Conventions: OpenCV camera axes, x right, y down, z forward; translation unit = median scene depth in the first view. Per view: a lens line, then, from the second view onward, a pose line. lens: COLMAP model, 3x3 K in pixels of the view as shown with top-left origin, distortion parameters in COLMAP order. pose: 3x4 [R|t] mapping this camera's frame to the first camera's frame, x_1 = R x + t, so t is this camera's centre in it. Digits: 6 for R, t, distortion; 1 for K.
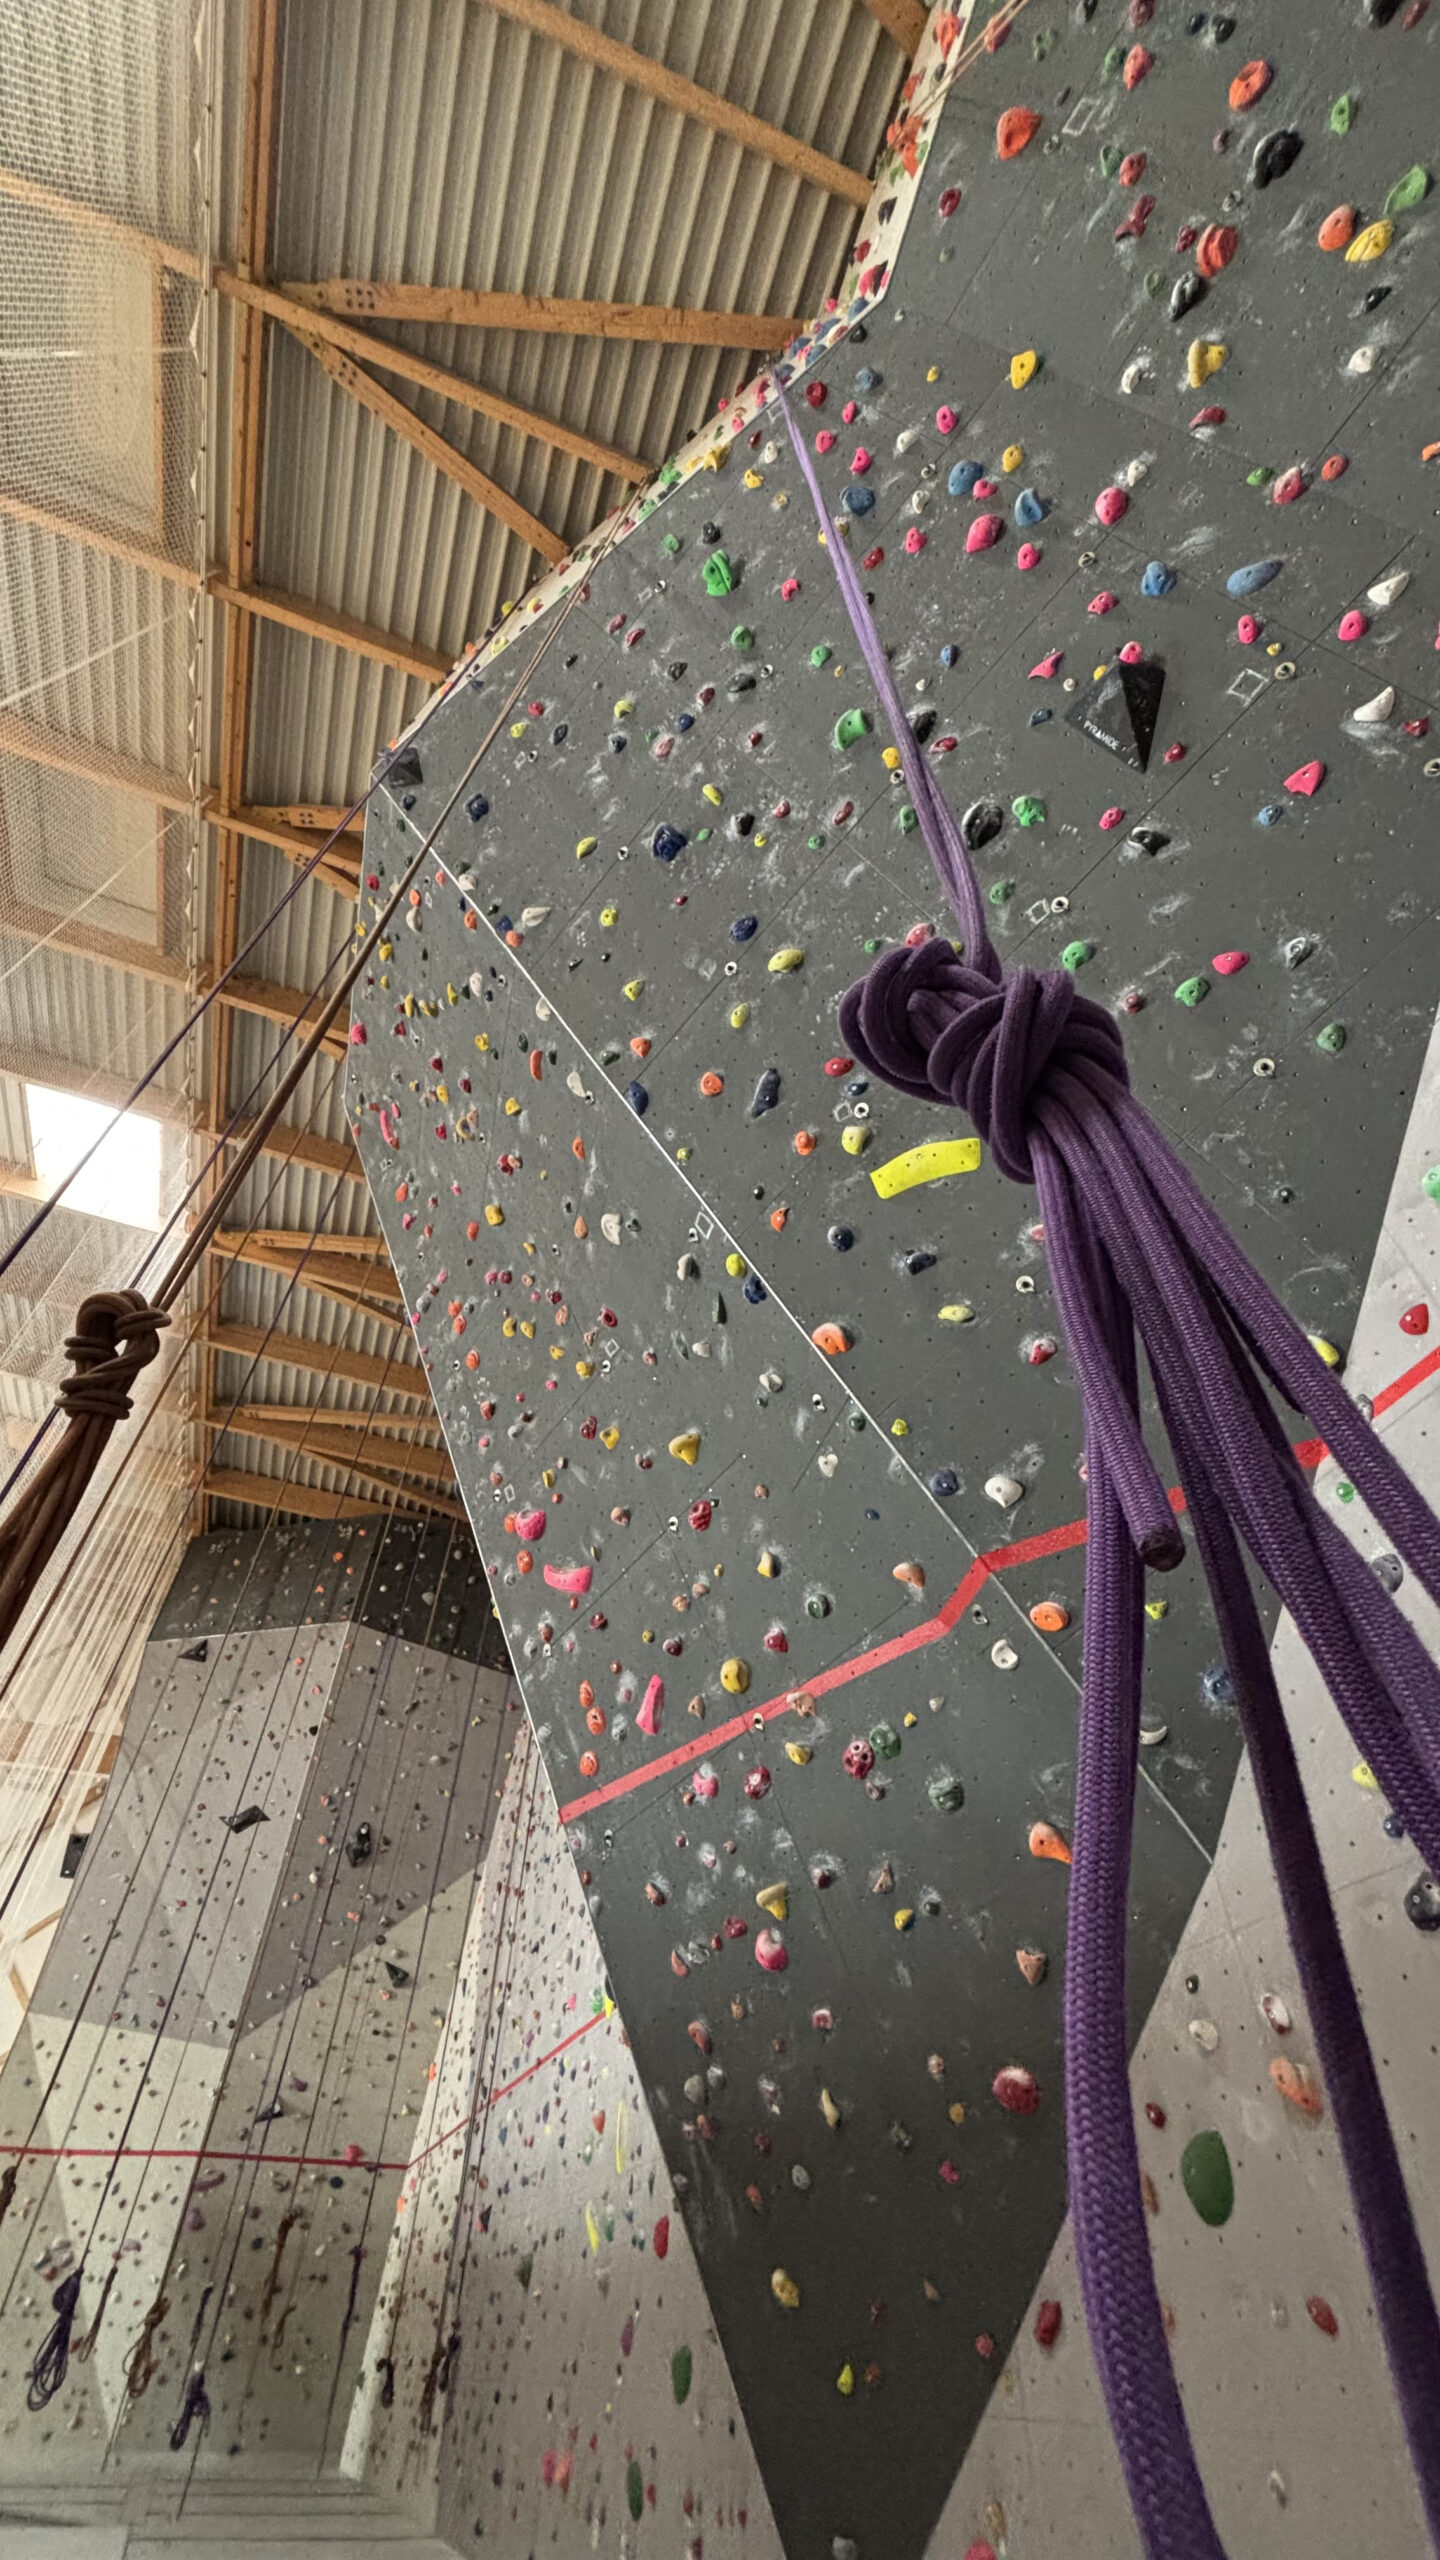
lens RADIAL K [[1019.8, 0, 736.8], [0, 1019.8, 1273.1], [0, 0, 1]] dist [-0.020024, 0.007076]
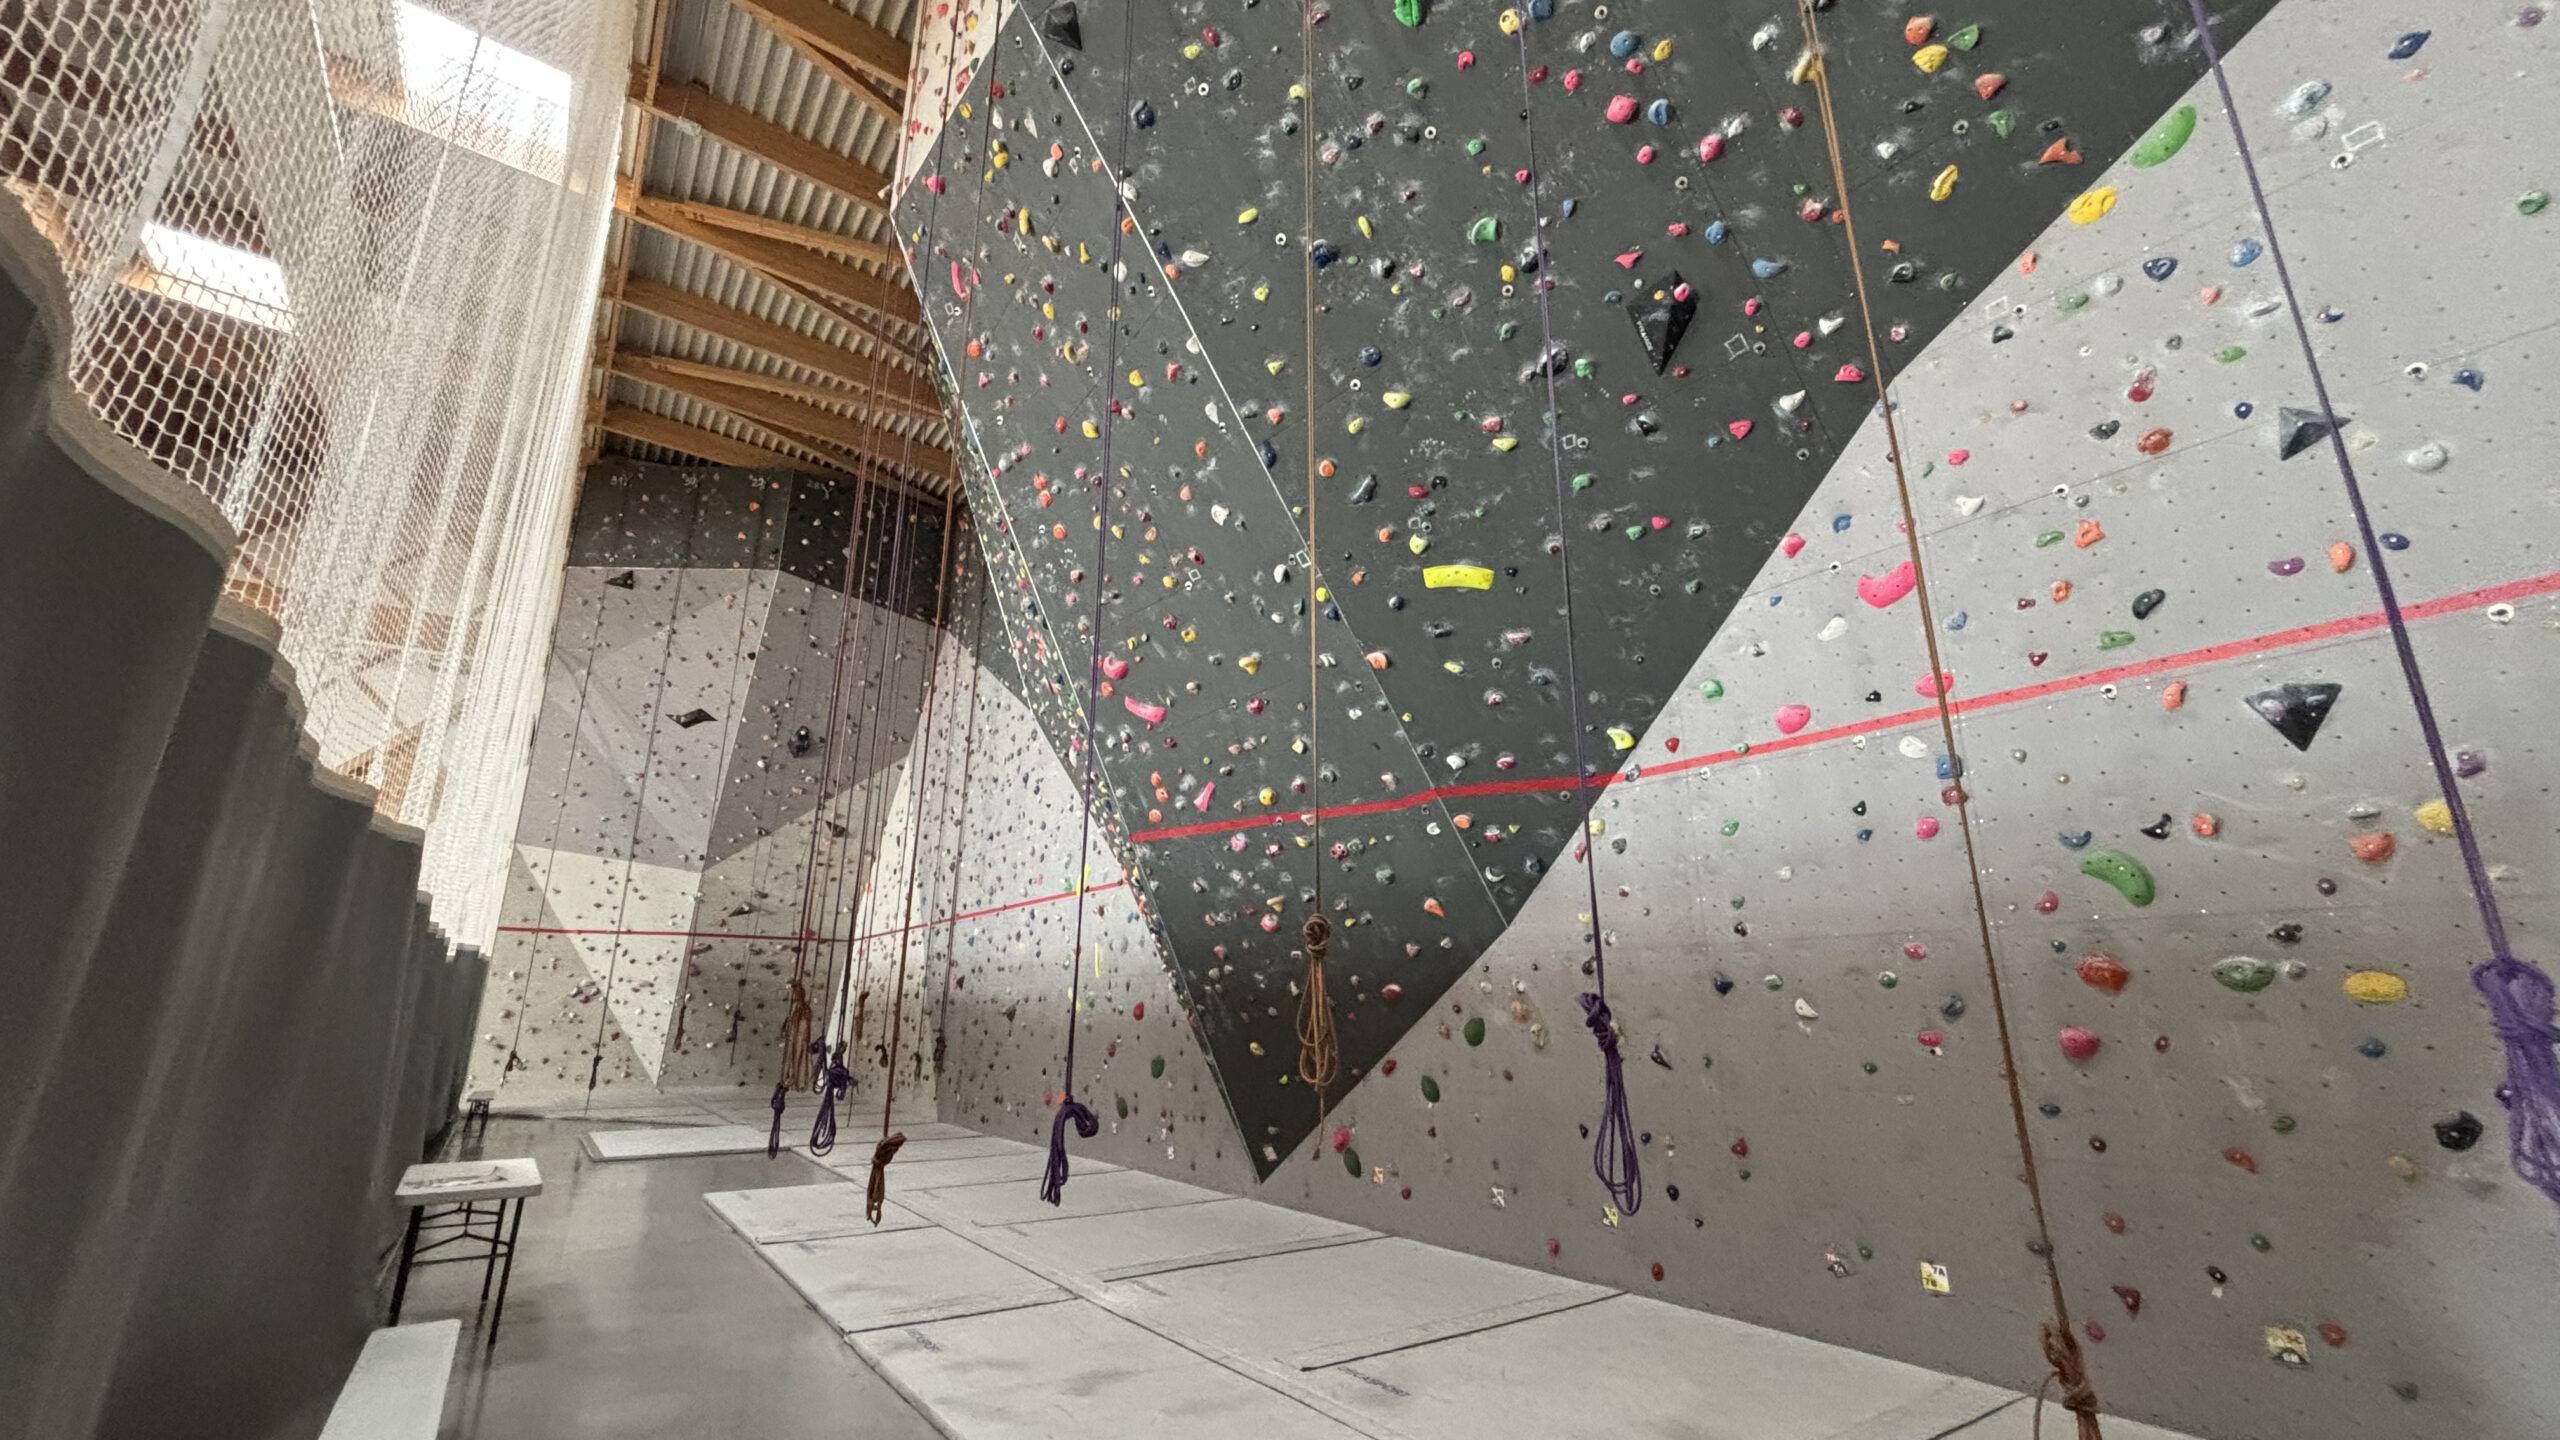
lens RADIAL K [[1005.8, 0, 1280.0], [0, 1005.8, 720.0], [0, 0, 1]] dist [0.000065, -0.018929]
pose [[0.964949, 0.063470, 0.254649, -0.391965], [-0.185499, 0.851339, 0.490727, -0.517031], [-0.185646, -0.520763, 0.833272, -0.343615]]
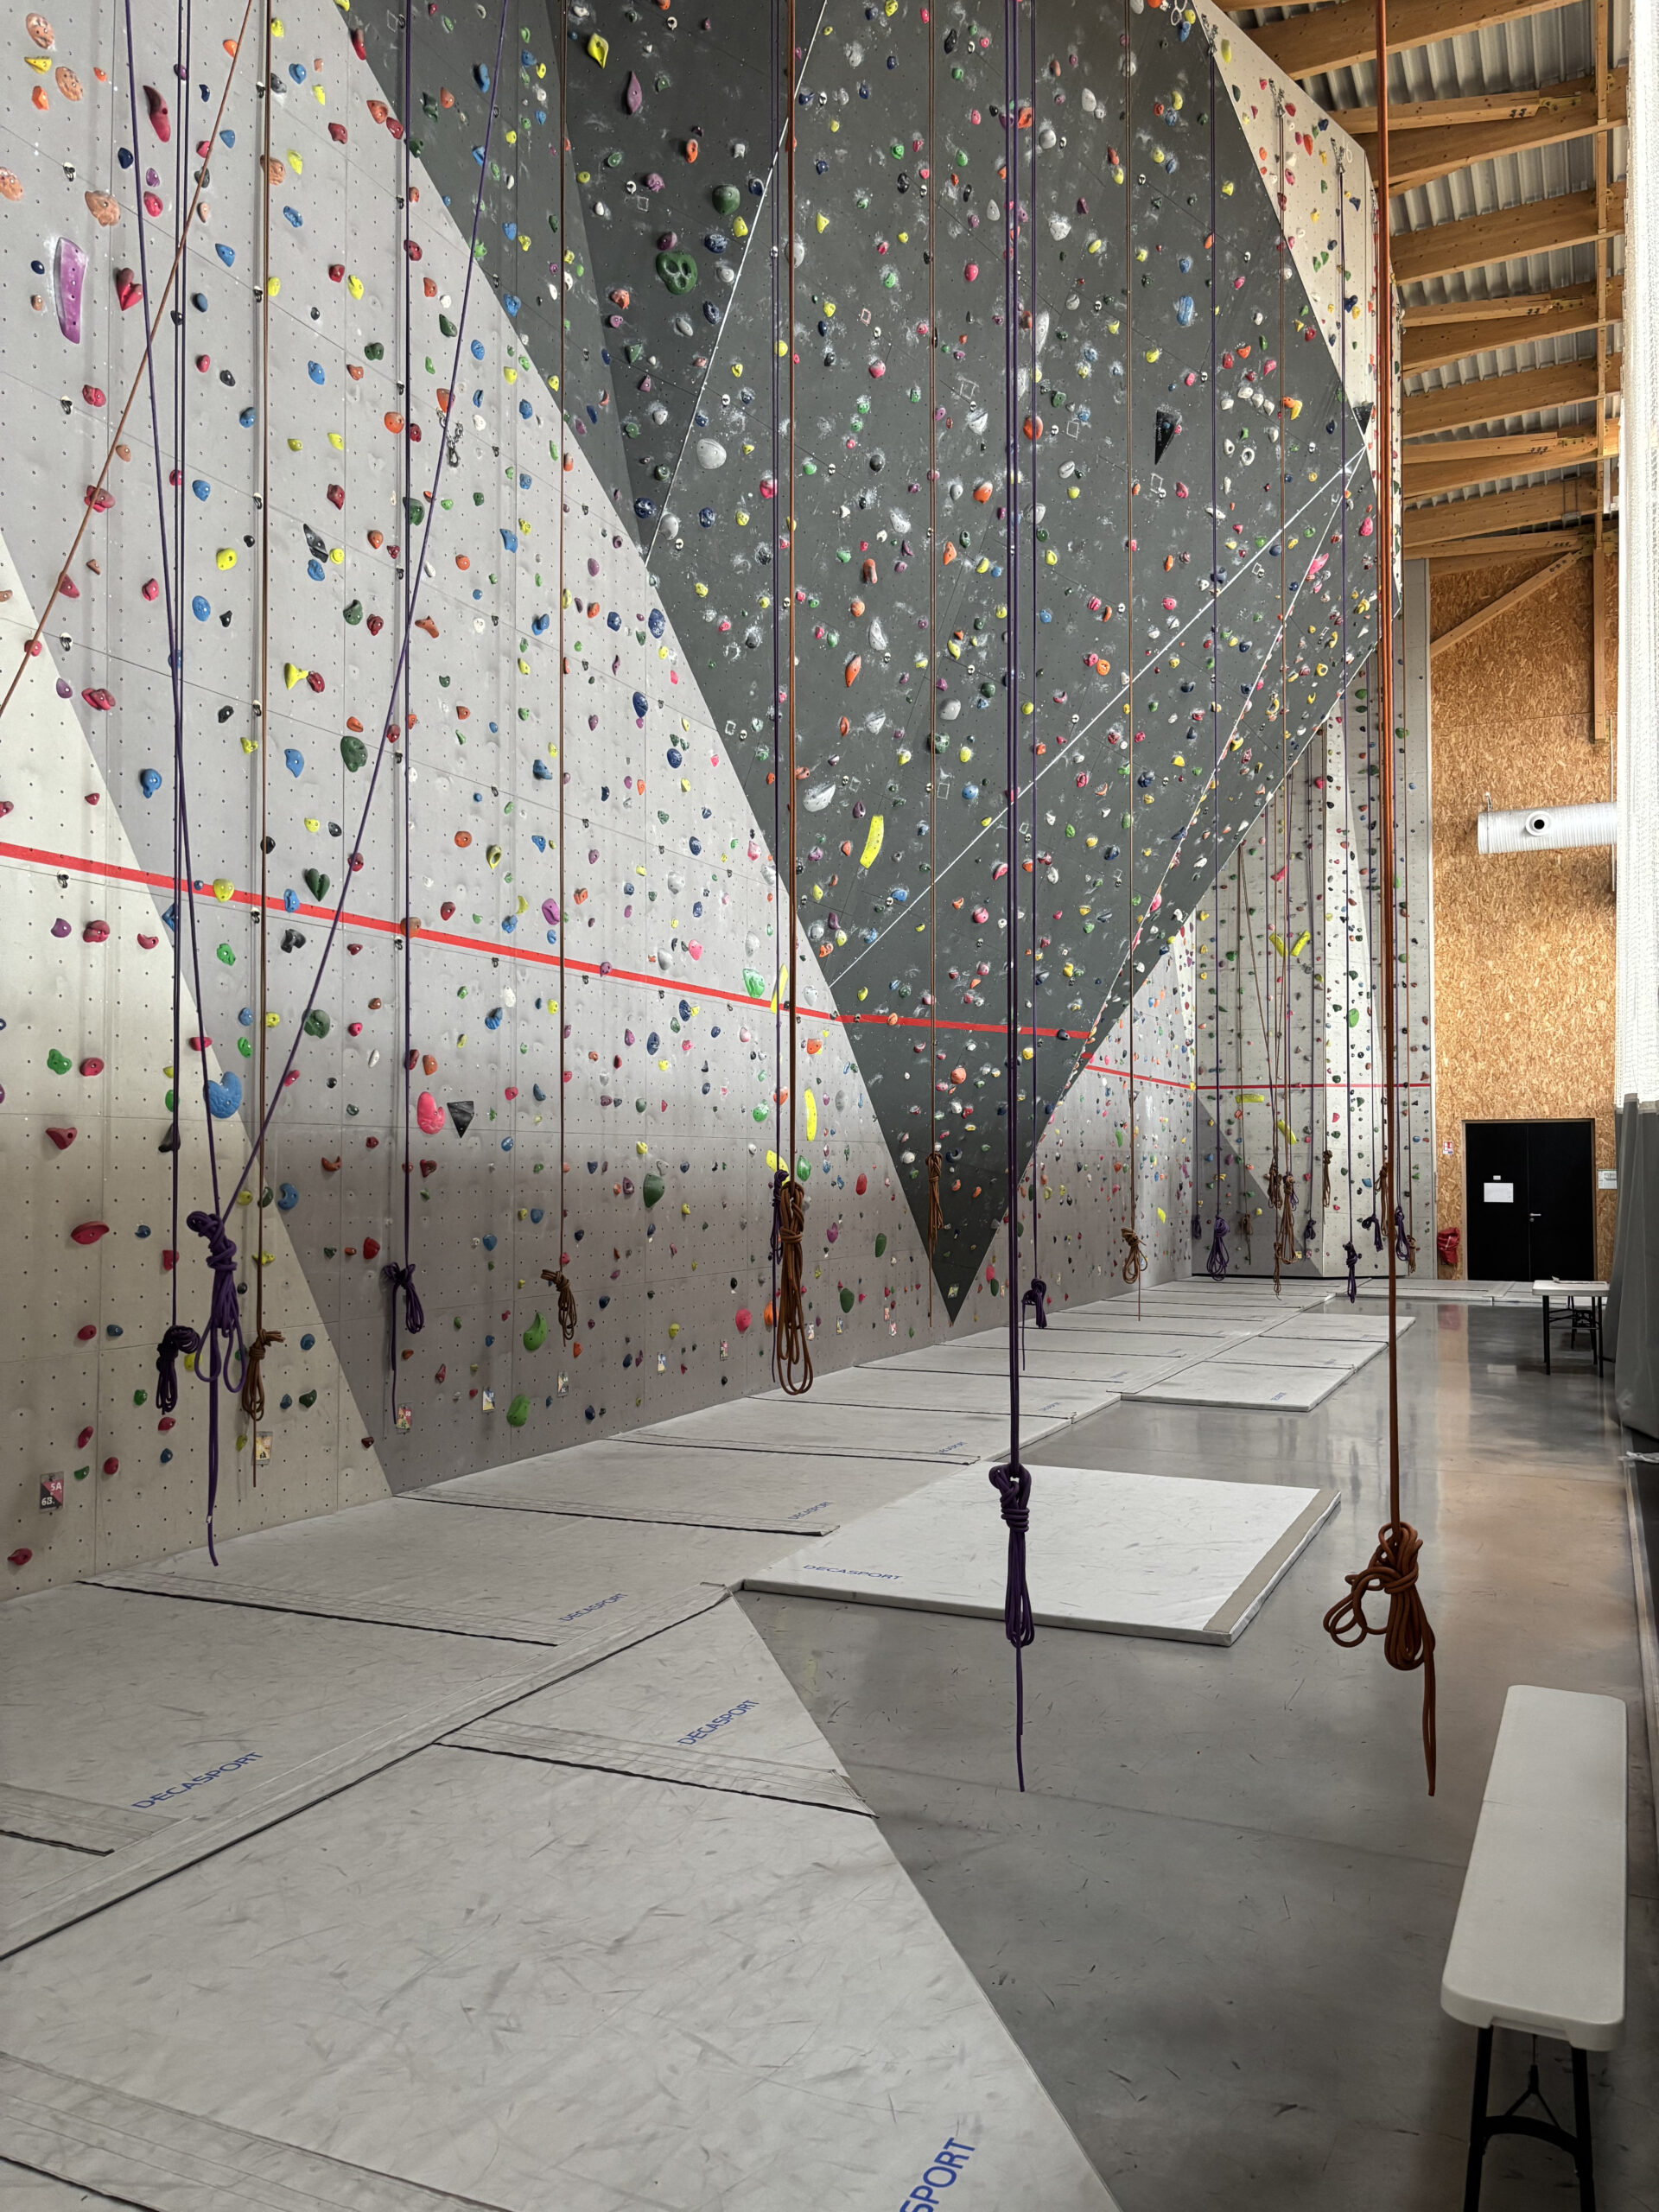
lens RADIAL K [[1650.2, 0, 829.5], [0, 1650.2, 1106.0], [0, 0, 1]] dist [0.000185, -0.000009]
pose [[-0.704021, 0.025202, 0.709731, -2.136521], [-0.519312, 0.663420, -0.538692, 2.673087], [-0.484426, -0.747823, -0.453974, 2.672088]]
